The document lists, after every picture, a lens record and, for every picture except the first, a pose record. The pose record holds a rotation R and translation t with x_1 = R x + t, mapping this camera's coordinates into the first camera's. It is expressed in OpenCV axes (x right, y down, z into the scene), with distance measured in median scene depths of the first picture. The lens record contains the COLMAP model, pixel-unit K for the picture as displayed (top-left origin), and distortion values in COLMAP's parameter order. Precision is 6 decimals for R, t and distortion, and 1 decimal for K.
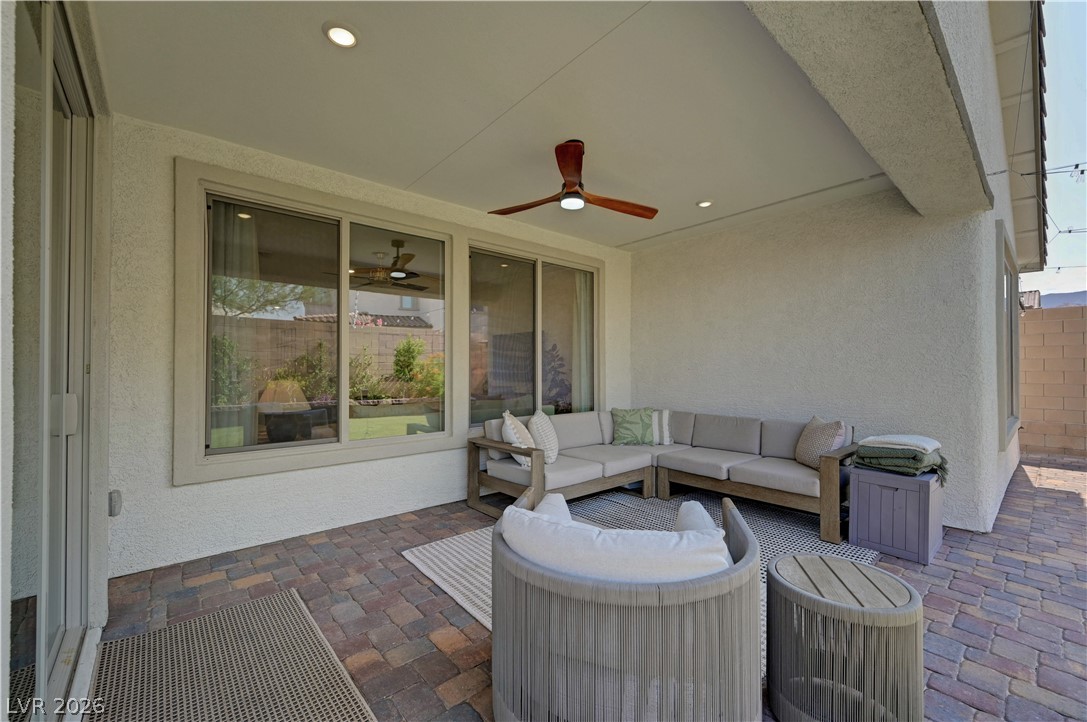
lens RADIAL K [[446.9, 0, 544.6], [0, 446.9, 366.6], [0, 0, 1]] dist [0.000792, 0.000076]
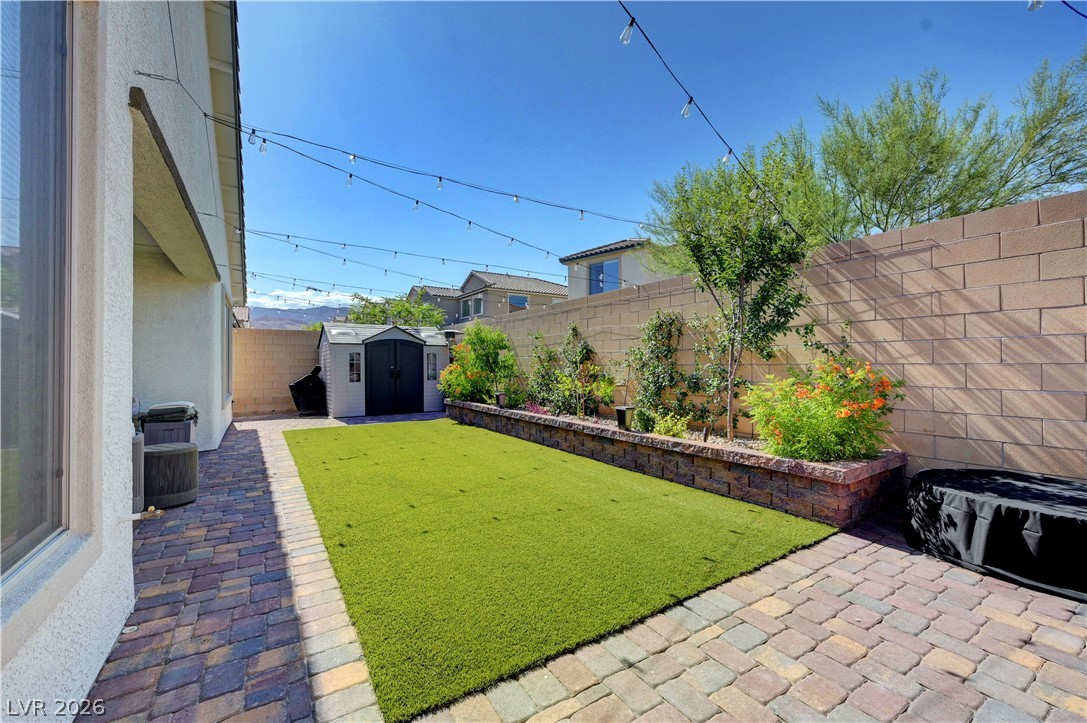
lens RADIAL K [[441.2, 0, 543.5], [0, 441.2, 361.5], [0, 0, 1]] dist [0.001764, 0.000208]
pose [[0.146729, 0.008422, 0.989141, -0.627789], [-0.005100, 0.999957, -0.007758, -0.001510], [-0.989164, -0.003906, 0.146766, -0.615154]]
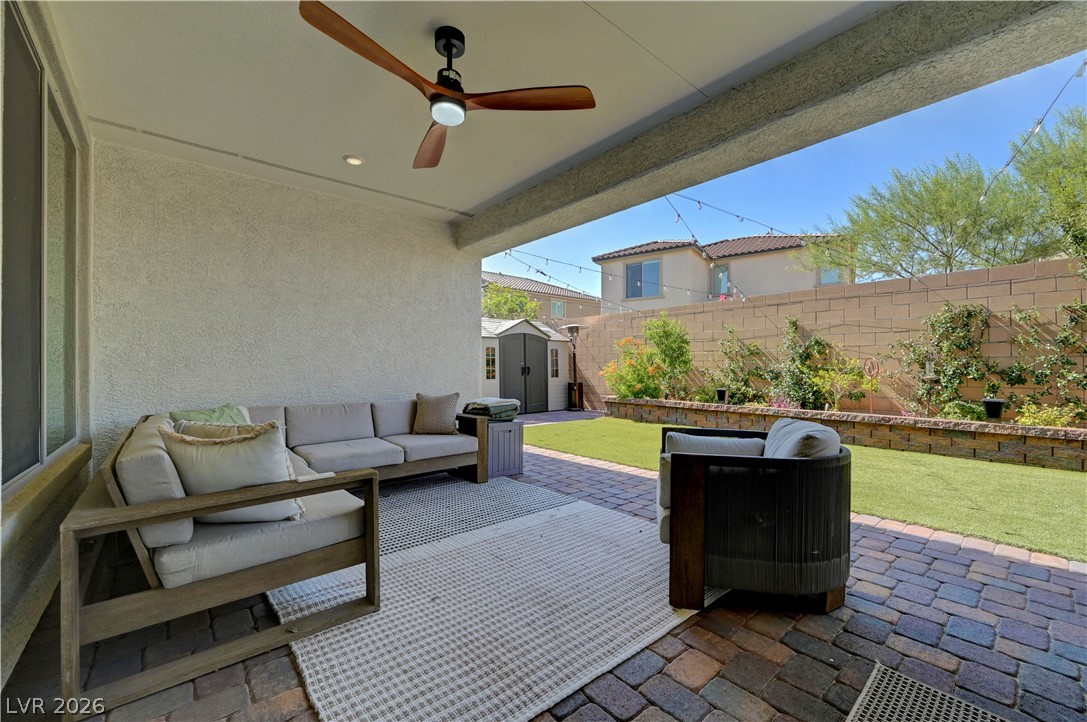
lens RADIAL K [[433.2, 0, 540.5], [0, 433.2, 370.1], [0, 0, 1]] dist [0.000132, 0.000039]
pose [[0.013064, -0.006003, 0.999897, -0.550775], [-0.007241, 0.999955, 0.006098, 0.043671], [-0.999888, -0.007320, 0.013020, 0.696839]]
